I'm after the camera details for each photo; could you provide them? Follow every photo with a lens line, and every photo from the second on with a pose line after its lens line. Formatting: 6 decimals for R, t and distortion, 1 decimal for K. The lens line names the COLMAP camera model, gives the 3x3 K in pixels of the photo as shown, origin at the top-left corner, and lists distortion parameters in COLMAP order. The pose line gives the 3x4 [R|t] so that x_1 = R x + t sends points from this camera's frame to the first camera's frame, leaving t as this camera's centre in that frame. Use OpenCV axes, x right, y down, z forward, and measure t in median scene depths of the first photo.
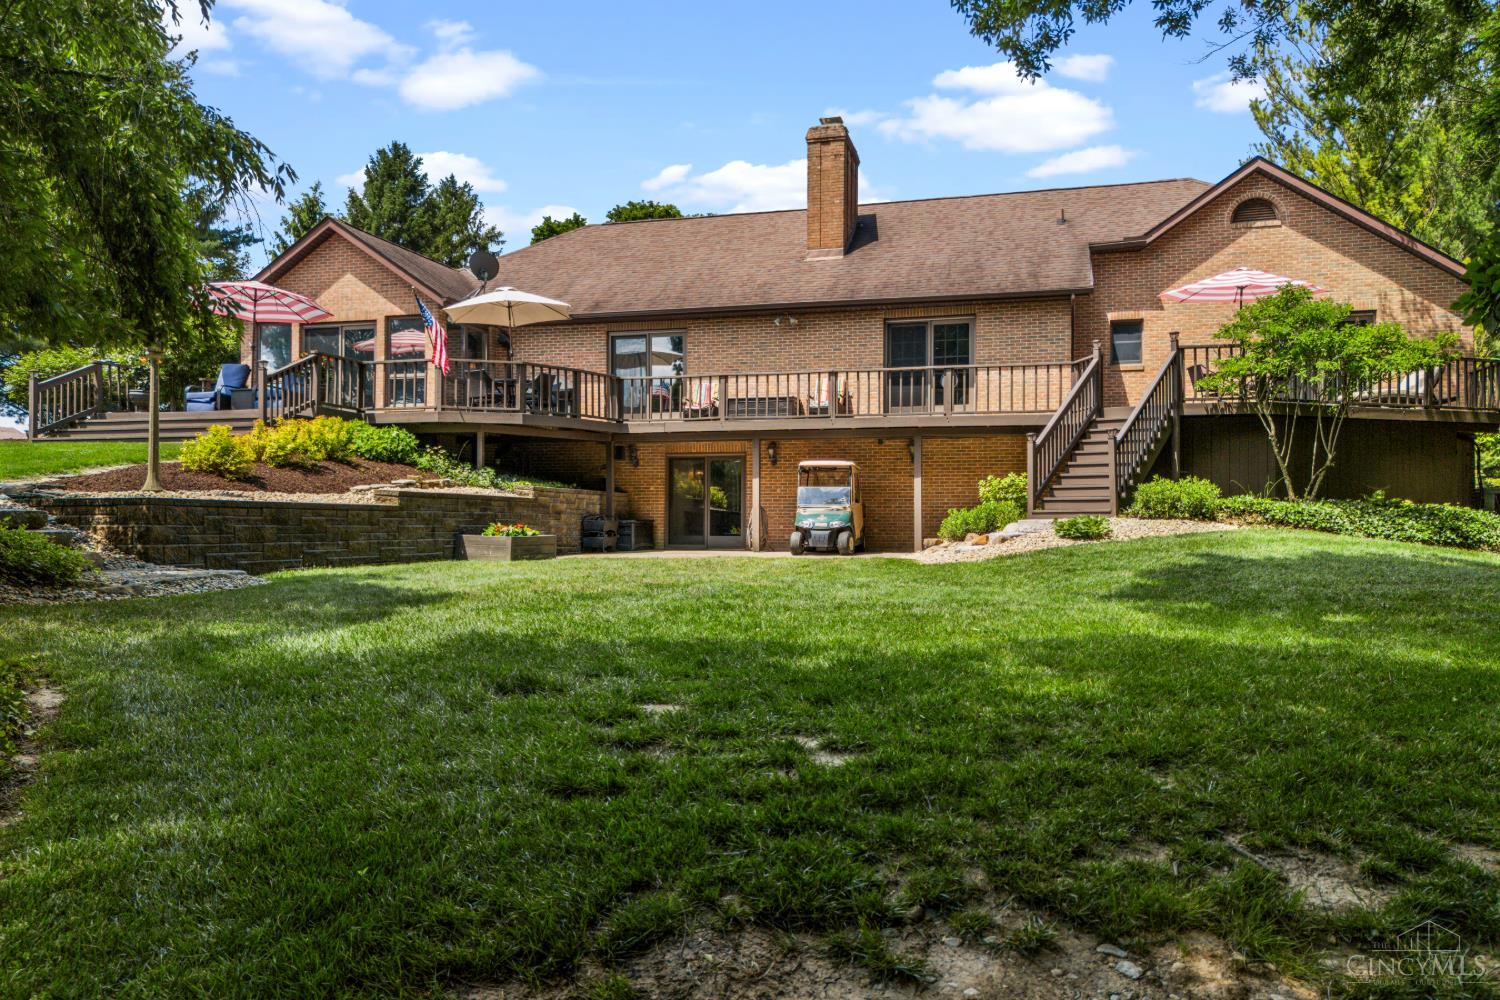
lens RADIAL K [[1125.3, 0, 765.6], [0, 1125.3, 481.2], [0, 0, 1]] dist [0.078133, -0.083414]
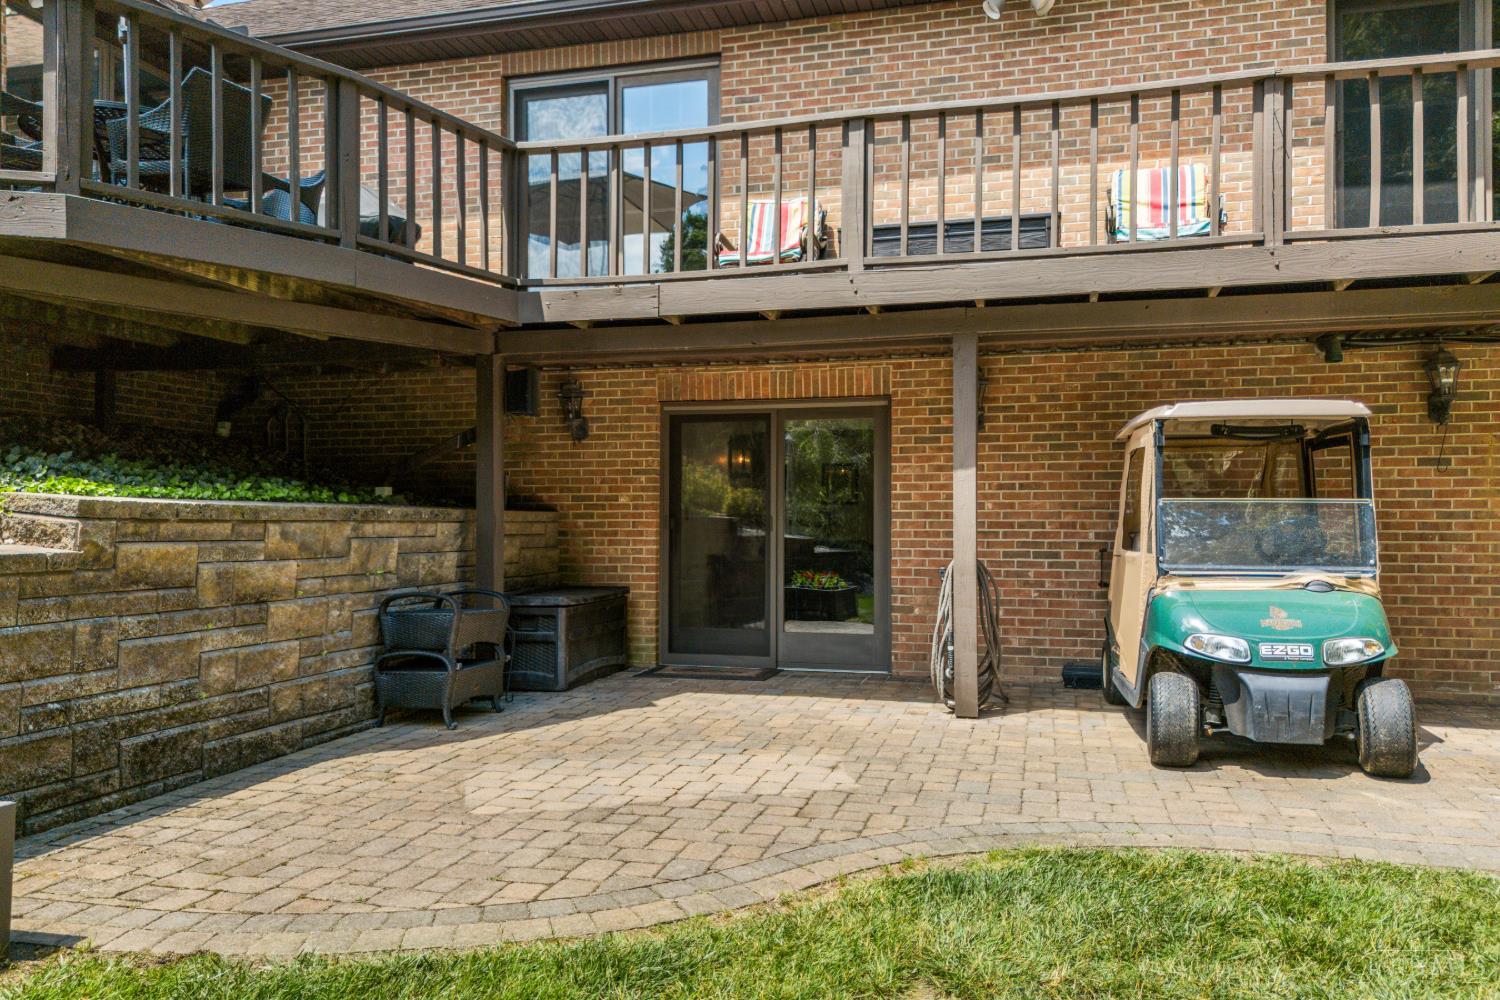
lens RADIAL K [[1125.3, 0, 765.6], [0, 1125.3, 481.2], [0, 0, 1]] dist [0.078133, -0.083414]
pose [[0.999965, -0.001471, 0.008231, -0.063076], [0.001444, 0.999994, 0.003240, 0.000012], [-0.008236, -0.003228, 0.999961, 0.687114]]
